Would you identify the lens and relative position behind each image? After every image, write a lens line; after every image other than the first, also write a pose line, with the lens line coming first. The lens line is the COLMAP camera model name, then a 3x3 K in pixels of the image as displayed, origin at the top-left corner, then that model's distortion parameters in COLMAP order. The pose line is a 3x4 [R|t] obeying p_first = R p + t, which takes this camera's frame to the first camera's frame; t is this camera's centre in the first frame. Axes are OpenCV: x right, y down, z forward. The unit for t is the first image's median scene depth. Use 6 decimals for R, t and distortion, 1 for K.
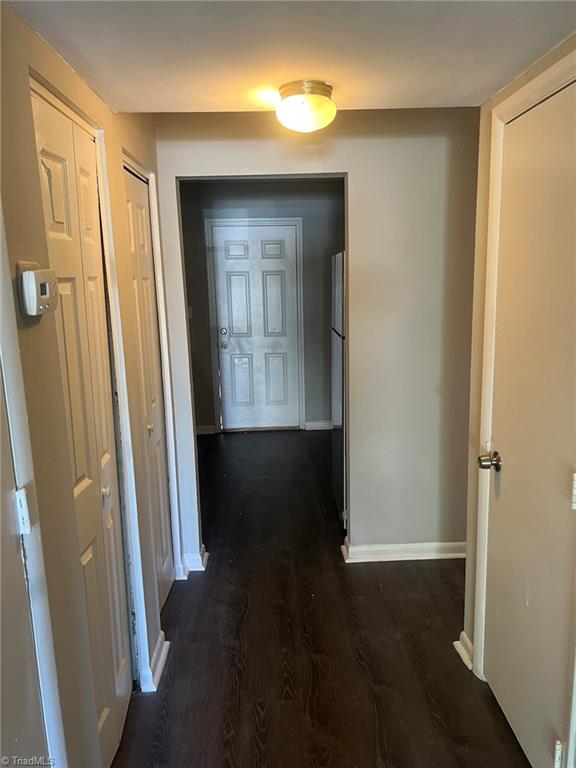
lens RADIAL K [[589.1, 0, 290.5], [0, 589.1, 365.5], [0, 0, 1]] dist [0.104286, -0.004645]
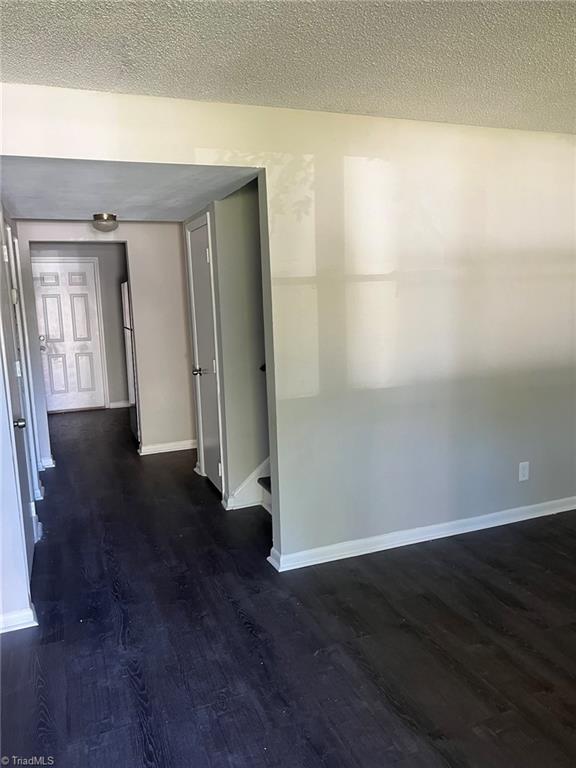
lens RADIAL K [[589.1, 0, 290.5], [0, 589.1, 365.5], [0, 0, 1]] dist [0.104286, -0.004645]
pose [[0.941841, -0.057213, 0.331153, -0.033836], [0.073348, 0.996641, -0.036423, 0.097624], [-0.327956, 0.058594, 0.942874, -0.494340]]
